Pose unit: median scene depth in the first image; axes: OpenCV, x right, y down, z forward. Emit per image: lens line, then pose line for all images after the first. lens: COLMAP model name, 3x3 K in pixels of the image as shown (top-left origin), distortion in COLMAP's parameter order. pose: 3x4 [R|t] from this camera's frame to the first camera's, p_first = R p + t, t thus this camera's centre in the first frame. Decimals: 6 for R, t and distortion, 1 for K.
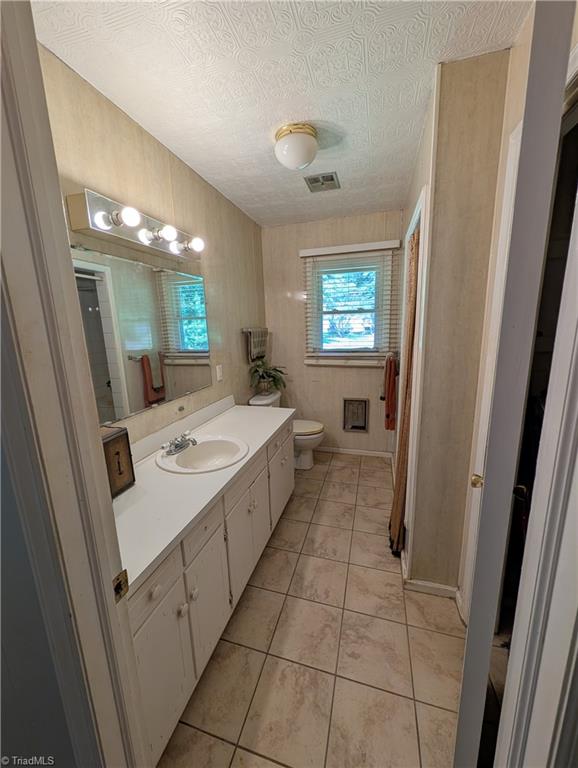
lens RADIAL K [[295.7, 0, 288.5], [0, 295.7, 384.5], [0, 0, 1]] dist [0.000085, 0.000032]
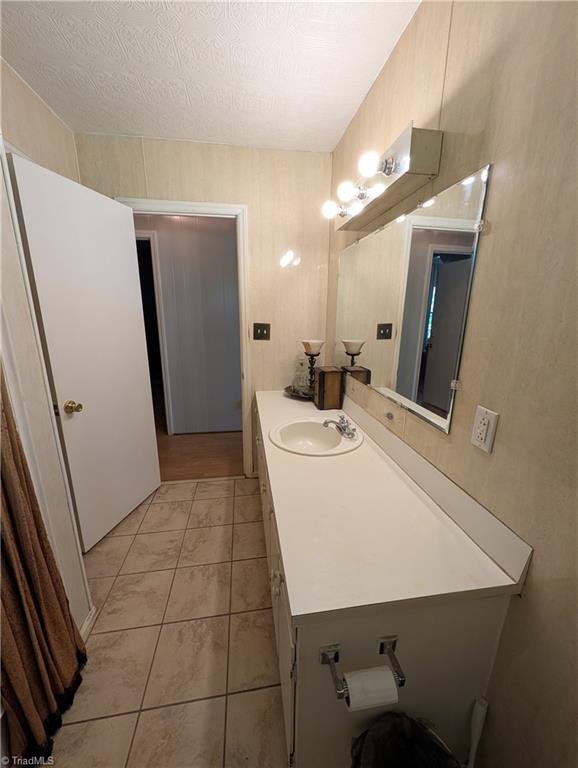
lens RADIAL K [[295.7, 0, 289.7], [0, 295.7, 385.7], [0, 0, 1]] dist [0.000085, 0.000032]
pose [[-0.904153, 0.118575, -0.410424, 0.170537], [-0.074295, 0.902427, 0.424388, -0.323626], [0.420700, 0.414204, -0.807122, 1.729181]]
